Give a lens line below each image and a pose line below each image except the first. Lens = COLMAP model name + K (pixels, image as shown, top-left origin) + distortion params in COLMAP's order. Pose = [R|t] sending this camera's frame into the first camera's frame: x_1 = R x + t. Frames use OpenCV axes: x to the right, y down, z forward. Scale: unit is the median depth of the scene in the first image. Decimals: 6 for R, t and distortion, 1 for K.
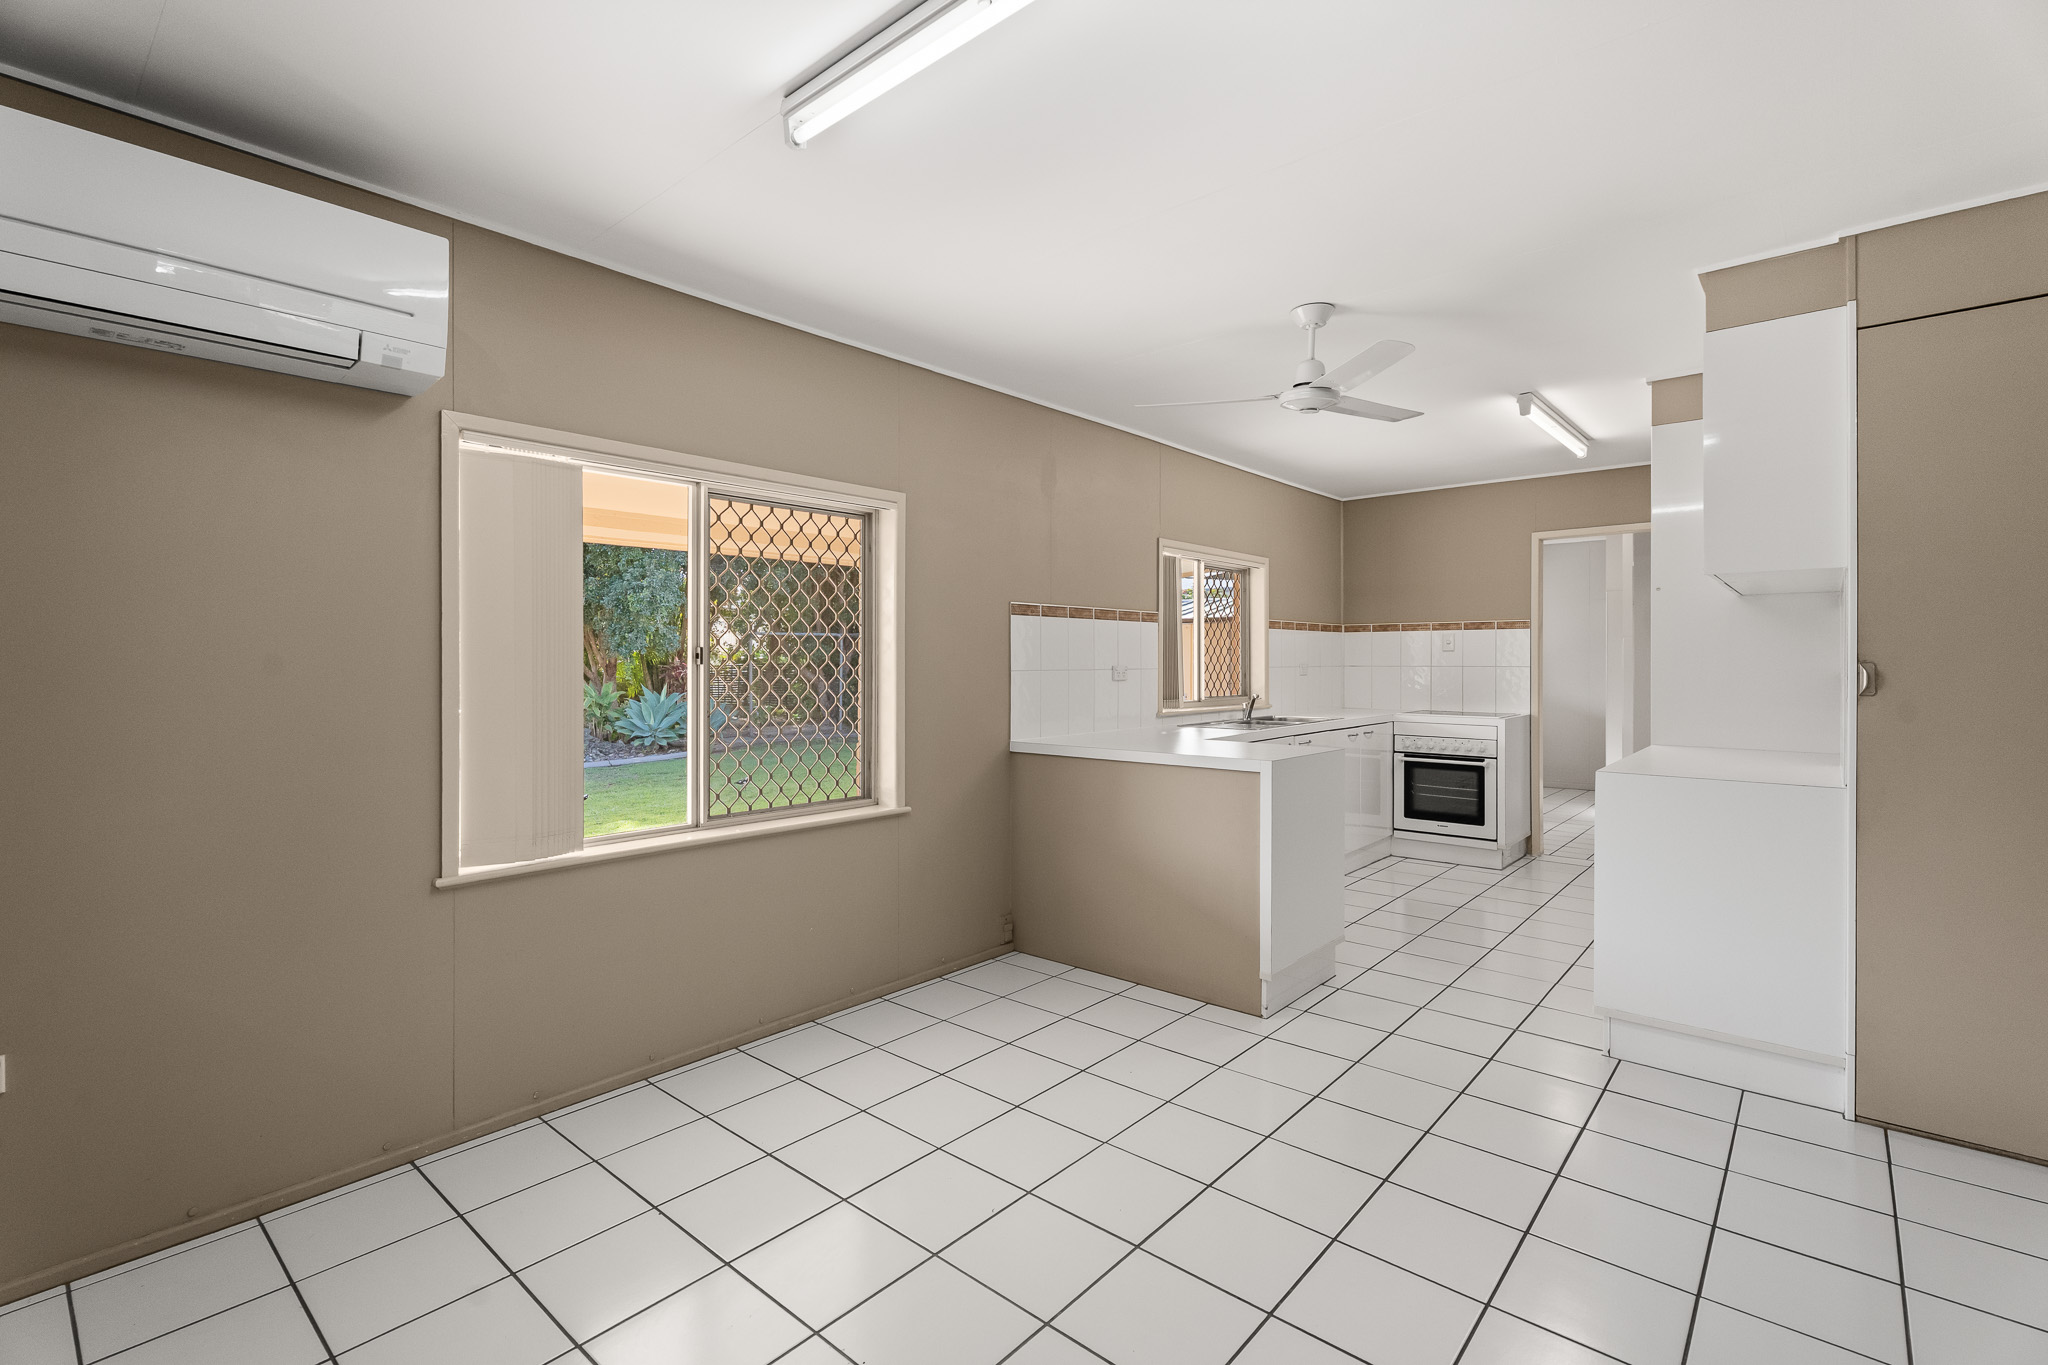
lens RADIAL K [[932.5, 0, 1019.2], [0, 932.5, 656.3], [0, 0, 1]] dist [-0.000039, 0.000170]
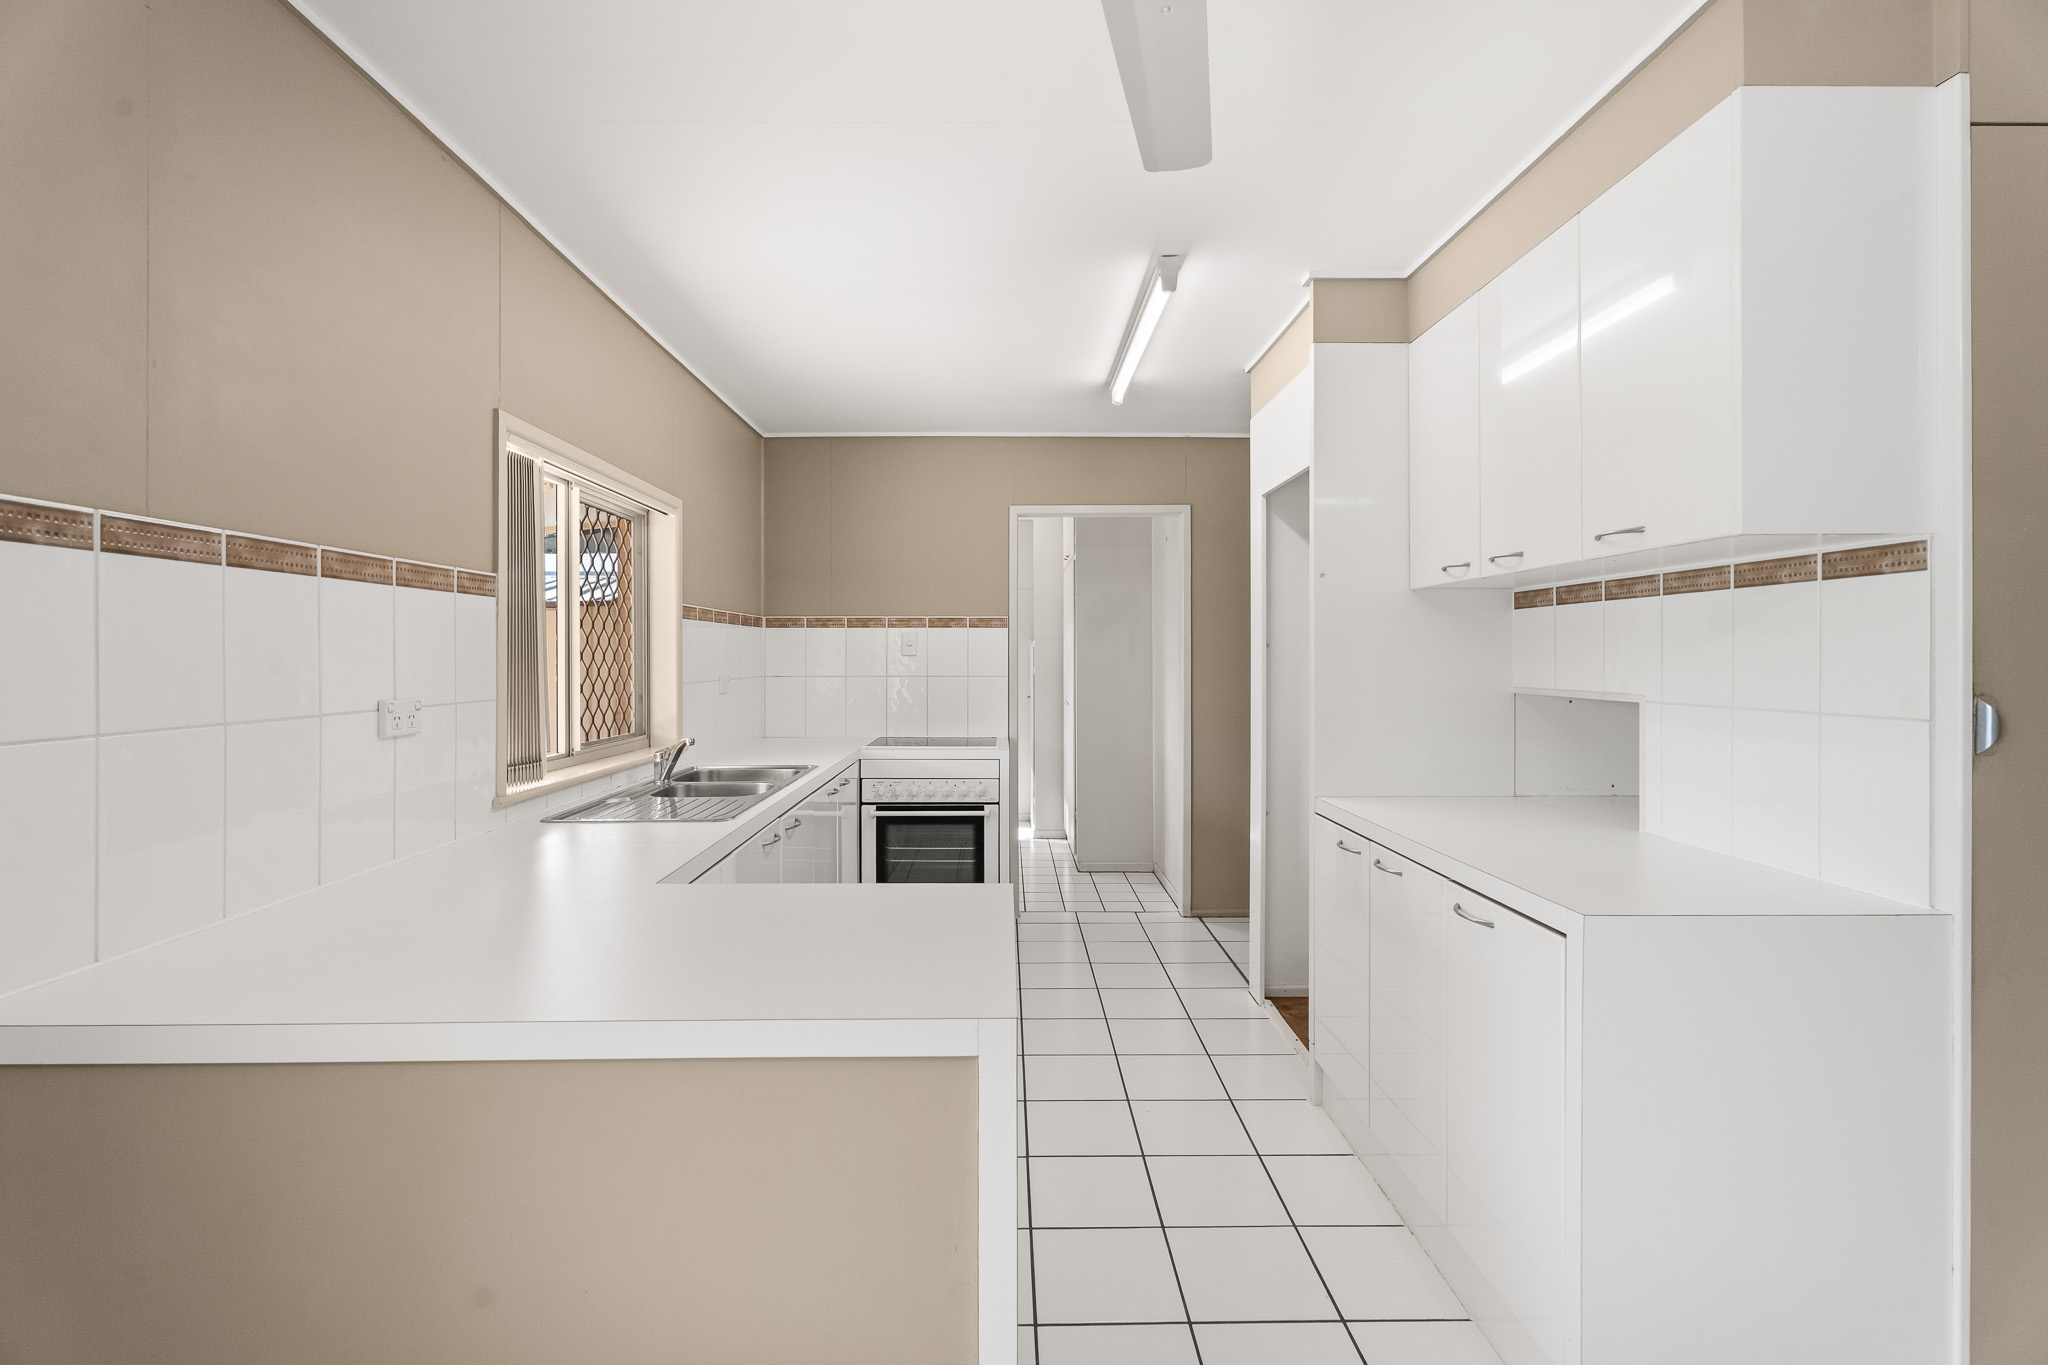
lens RADIAL K [[932.5, 0, 1019.2], [0, 932.5, 656.3], [0, 0, 1]] dist [-0.000039, 0.000170]
pose [[0.741461, 0.000384, 0.670995, 0.029788], [-0.003192, 0.999991, 0.002955, -0.008389], [-0.670988, -0.004333, 0.741456, 0.427495]]
